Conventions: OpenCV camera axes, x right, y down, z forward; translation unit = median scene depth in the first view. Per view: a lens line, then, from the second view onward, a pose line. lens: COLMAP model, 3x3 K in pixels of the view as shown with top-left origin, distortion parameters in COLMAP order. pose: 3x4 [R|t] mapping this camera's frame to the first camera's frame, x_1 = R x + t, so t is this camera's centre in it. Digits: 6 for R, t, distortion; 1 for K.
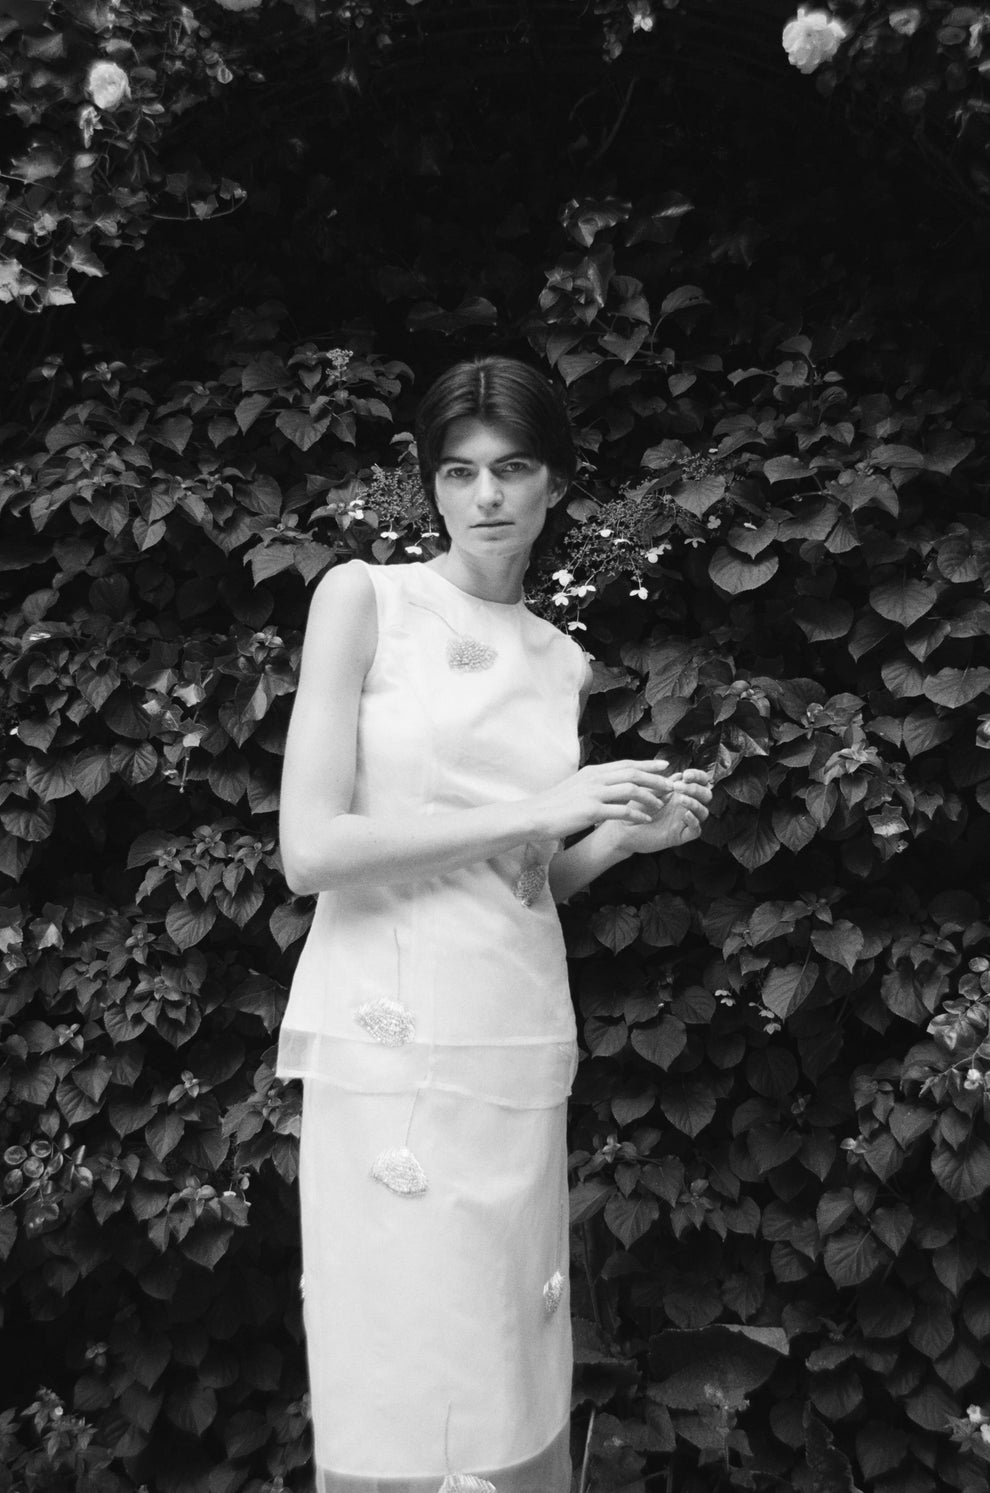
lens RADIAL K [[1731.4, 0, 493.2], [0, 1731.4, 808.7], [0, 0, 1]] dist [0.006292, 0.066643]
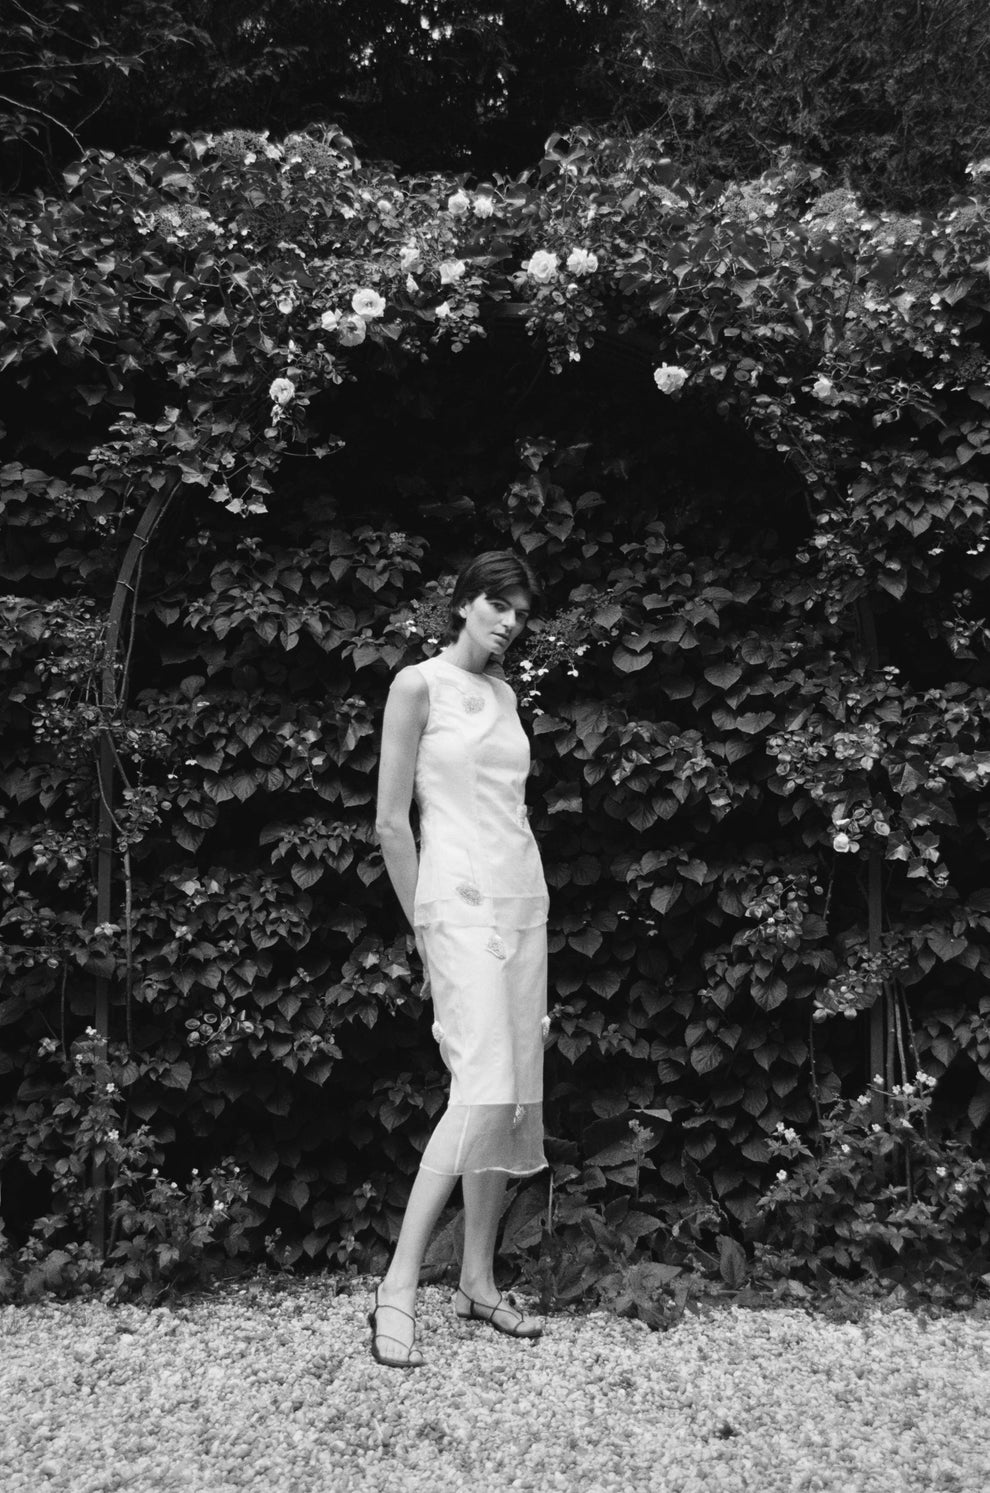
lens RADIAL K [[1703.3, 0, 493.6], [0, 1703.3, 800.7], [0, 0, 1]] dist [0.221920, 0.016922]
pose [[0.994119, -0.017162, 0.106925, -0.175727], [0.023753, 0.997875, -0.060675, 0.102502], [-0.105657, 0.062858, 0.992414, -0.664994]]
